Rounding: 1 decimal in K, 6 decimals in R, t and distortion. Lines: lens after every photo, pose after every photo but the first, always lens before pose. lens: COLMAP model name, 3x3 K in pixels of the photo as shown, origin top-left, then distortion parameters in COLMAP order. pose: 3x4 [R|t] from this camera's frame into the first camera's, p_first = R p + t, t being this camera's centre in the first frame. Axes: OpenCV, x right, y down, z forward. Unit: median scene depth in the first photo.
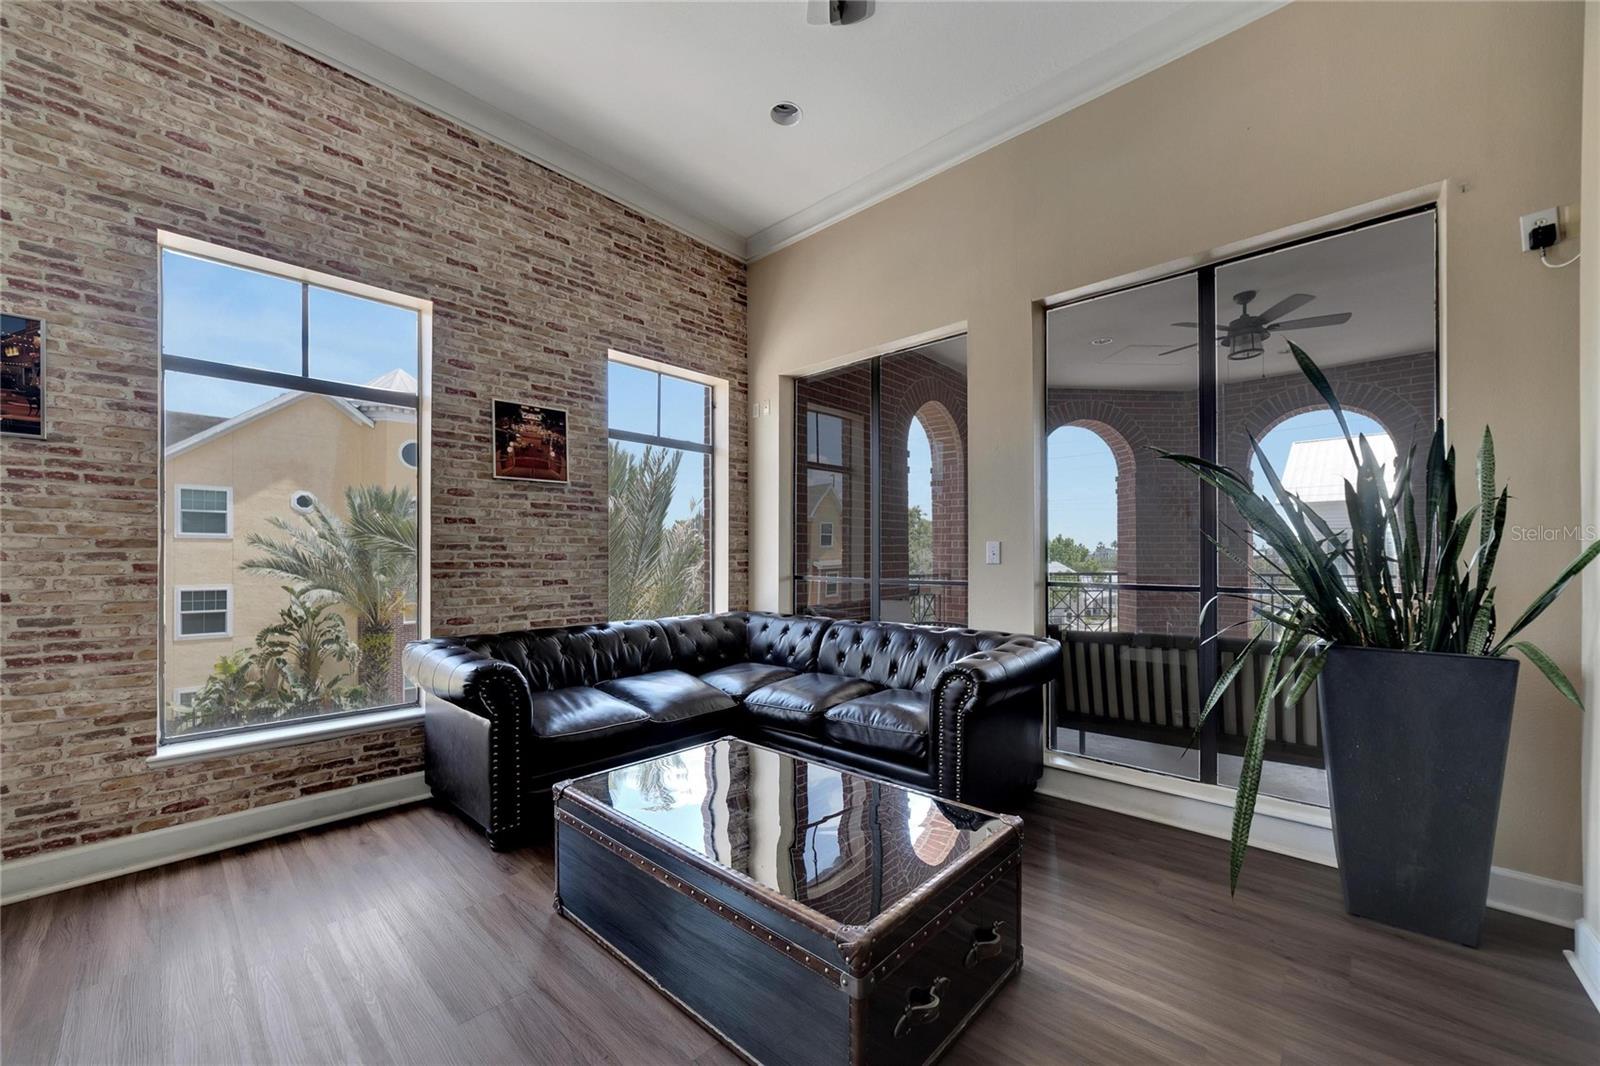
lens RADIAL K [[631.7, 0, 798.7], [0, 631.7, 546.2], [0, 0, 1]] dist [0.003301, 0.001478]
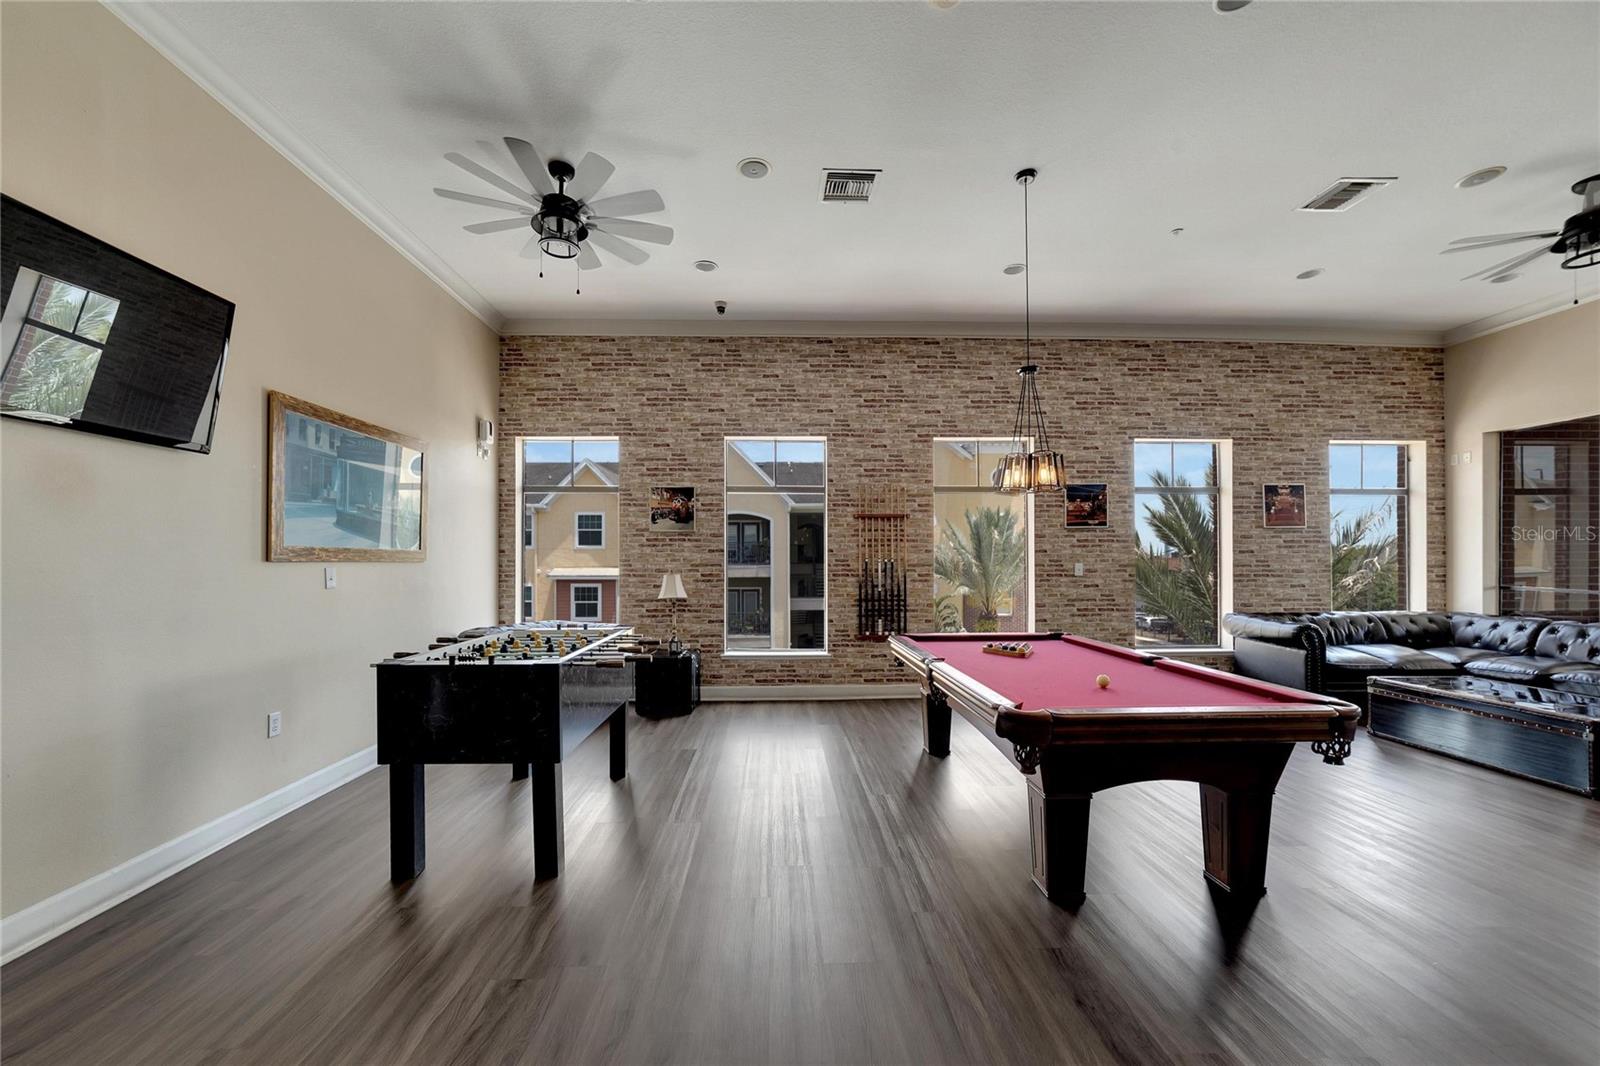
lens RADIAL K [[631.7, 0, 796.8], [0, 631.7, 556.9], [0, 0, 1]] dist [0.003301, 0.001478]
pose [[0.709690, -0.002784, -0.704509, -0.126189], [0.011700, 0.999901, 0.007835, -0.044820], [0.704417, -0.013804, 0.709652, -1.044103]]
